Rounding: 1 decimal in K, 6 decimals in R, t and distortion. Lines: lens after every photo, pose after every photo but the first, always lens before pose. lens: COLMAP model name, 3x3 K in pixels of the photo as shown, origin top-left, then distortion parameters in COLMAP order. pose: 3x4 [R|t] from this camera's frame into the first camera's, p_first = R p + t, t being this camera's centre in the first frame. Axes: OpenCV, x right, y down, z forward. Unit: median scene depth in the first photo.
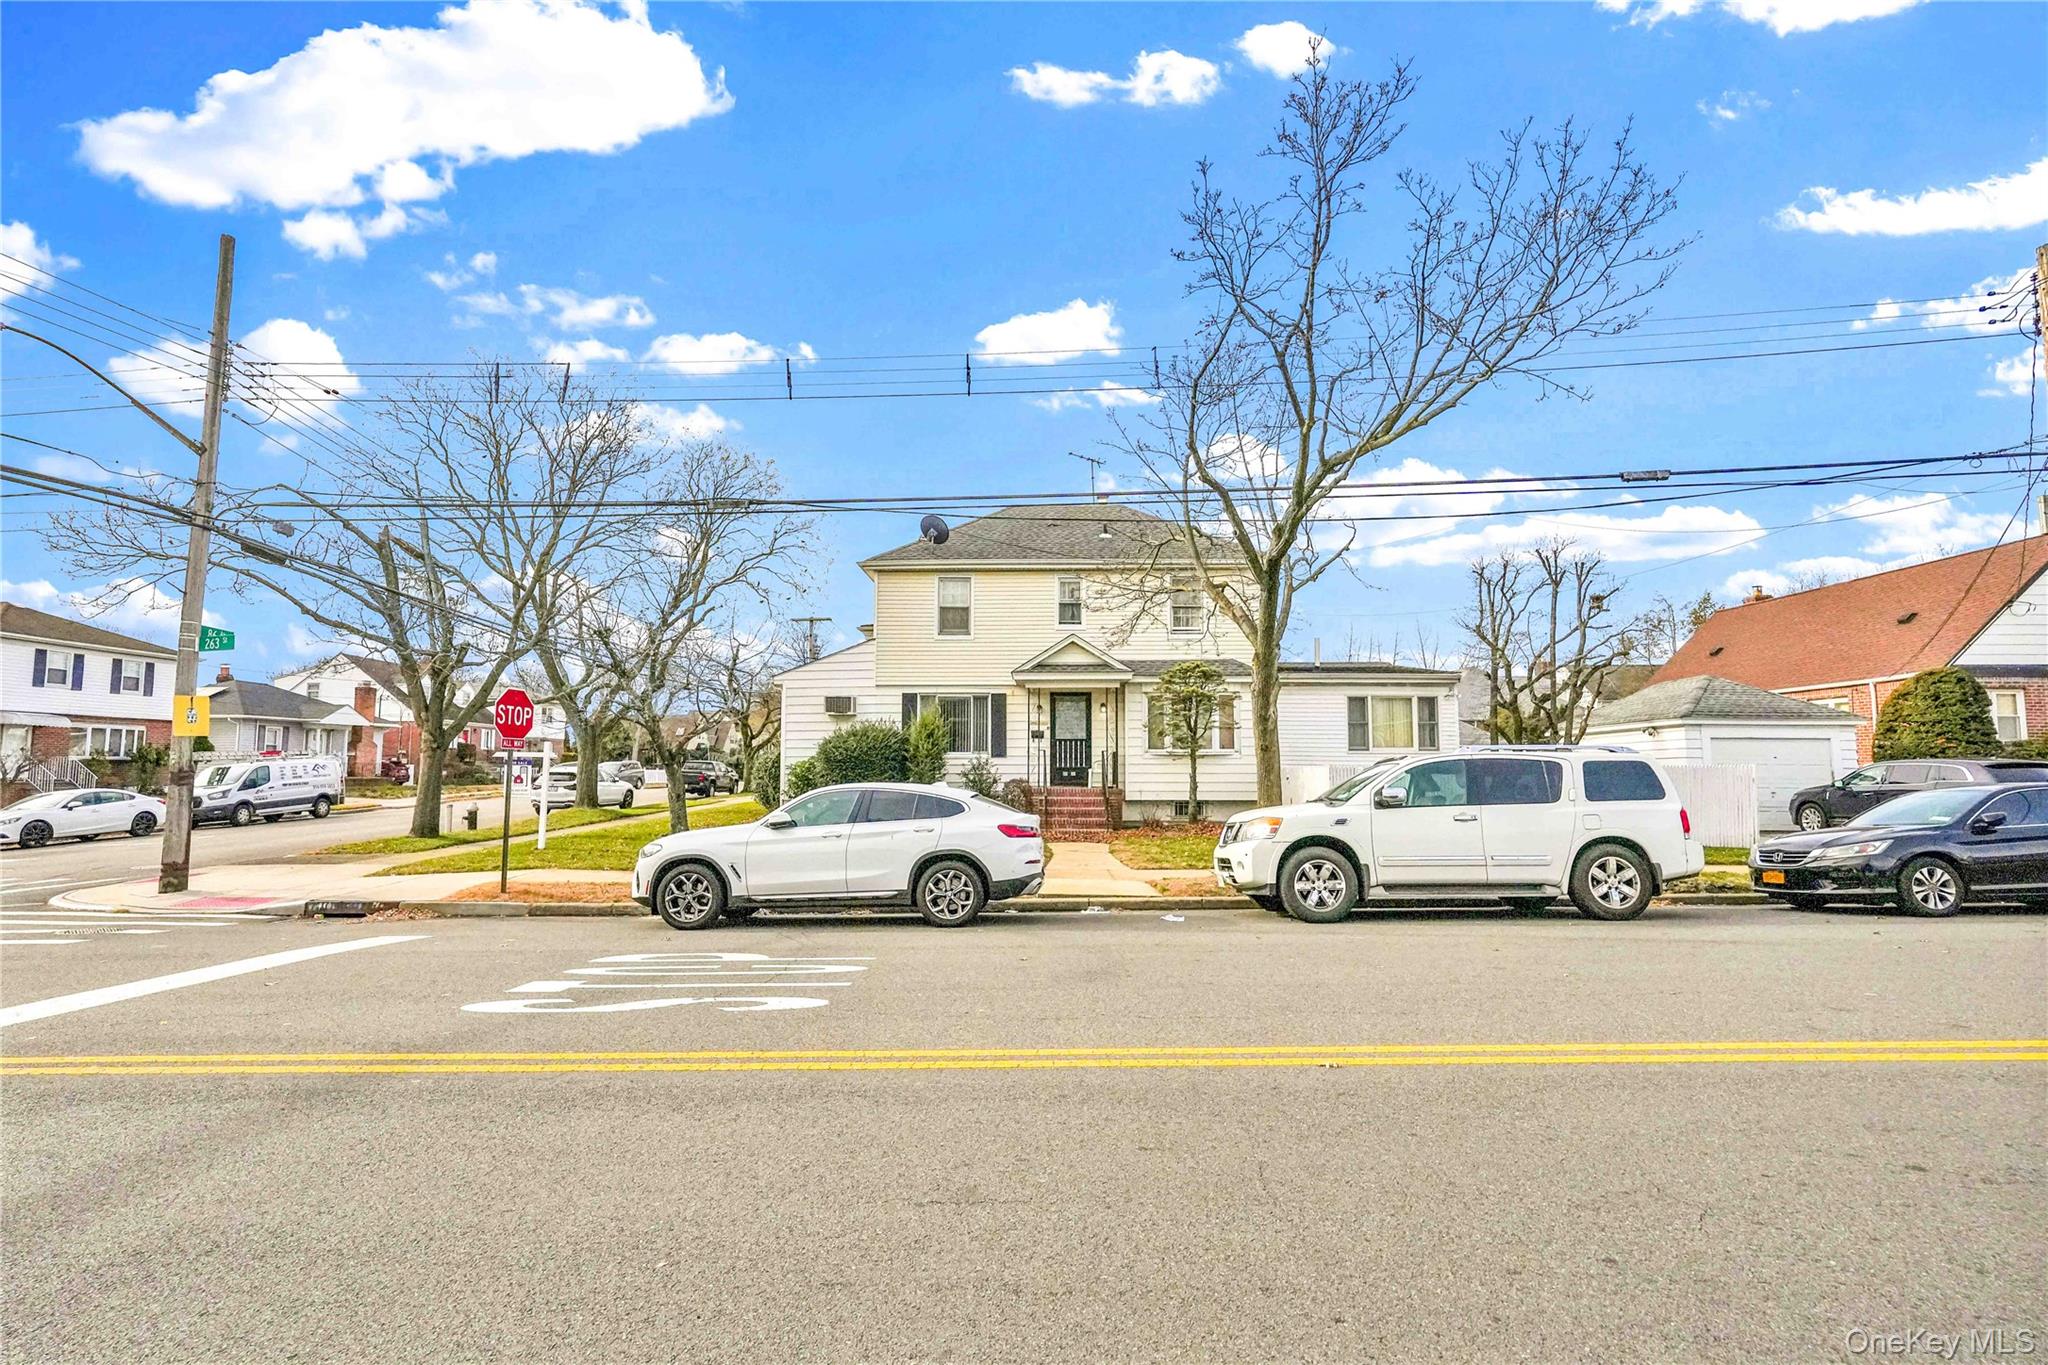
lens RADIAL K [[896.1, 0, 1024.0], [0, 896.1, 682.5], [0, 0, 1]] dist [-0.001910, -0.000001]
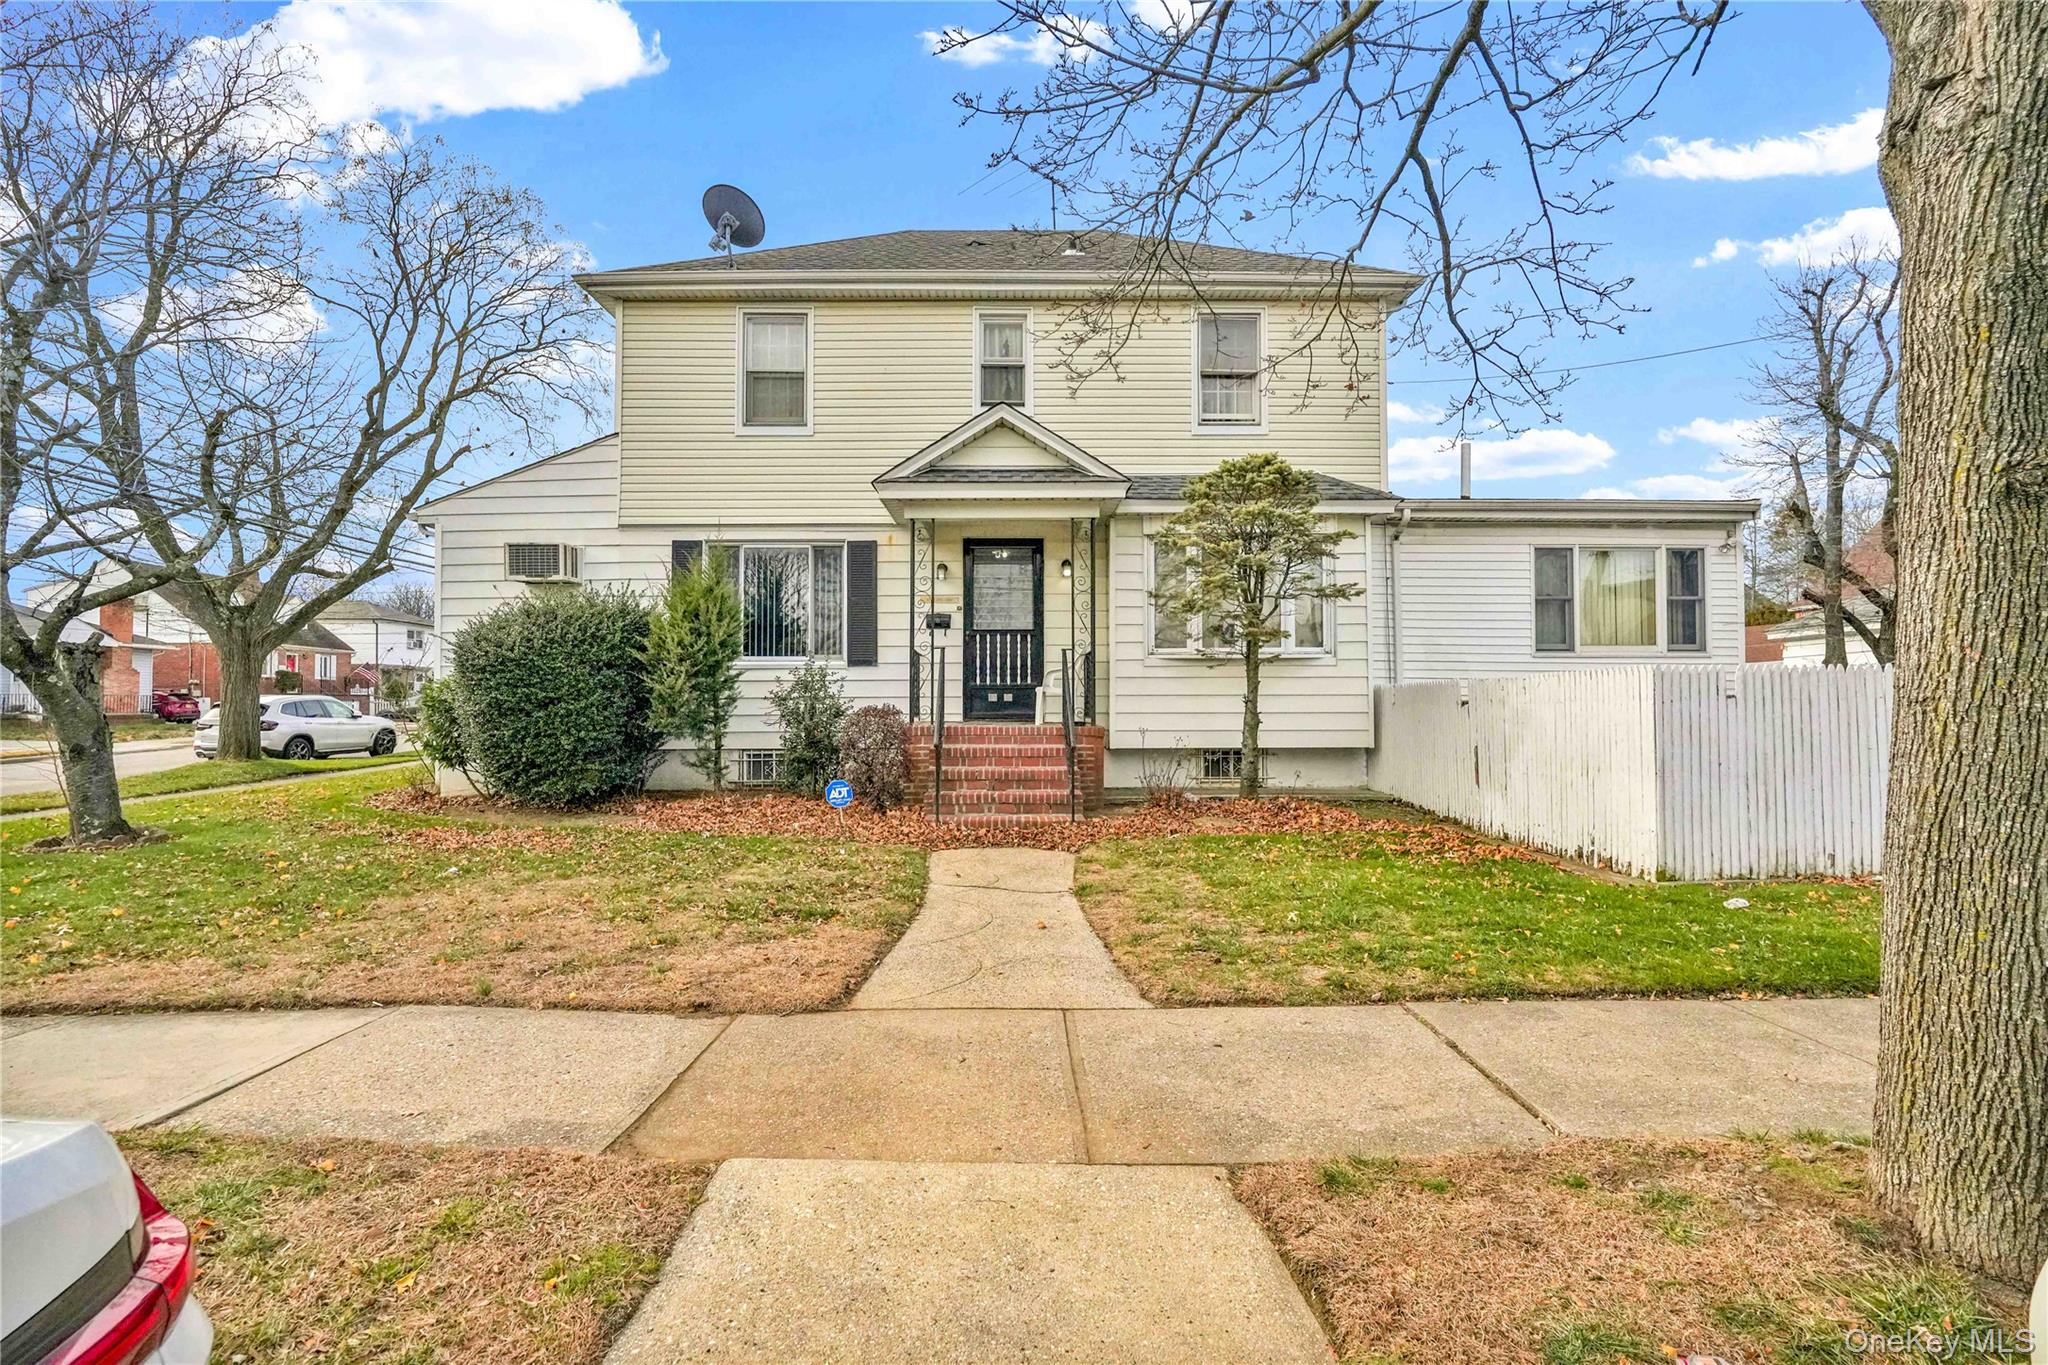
lens RADIAL K [[896.1, 0, 1024.0], [0, 896.1, 682.5], [0, 0, 1]] dist [-0.001910, -0.000001]
pose [[0.999599, -0.004577, 0.027941, 0.050501], [0.002503, 0.997269, 0.073817, 0.056269], [-0.028203, -0.073718, 0.996880, 0.495907]]
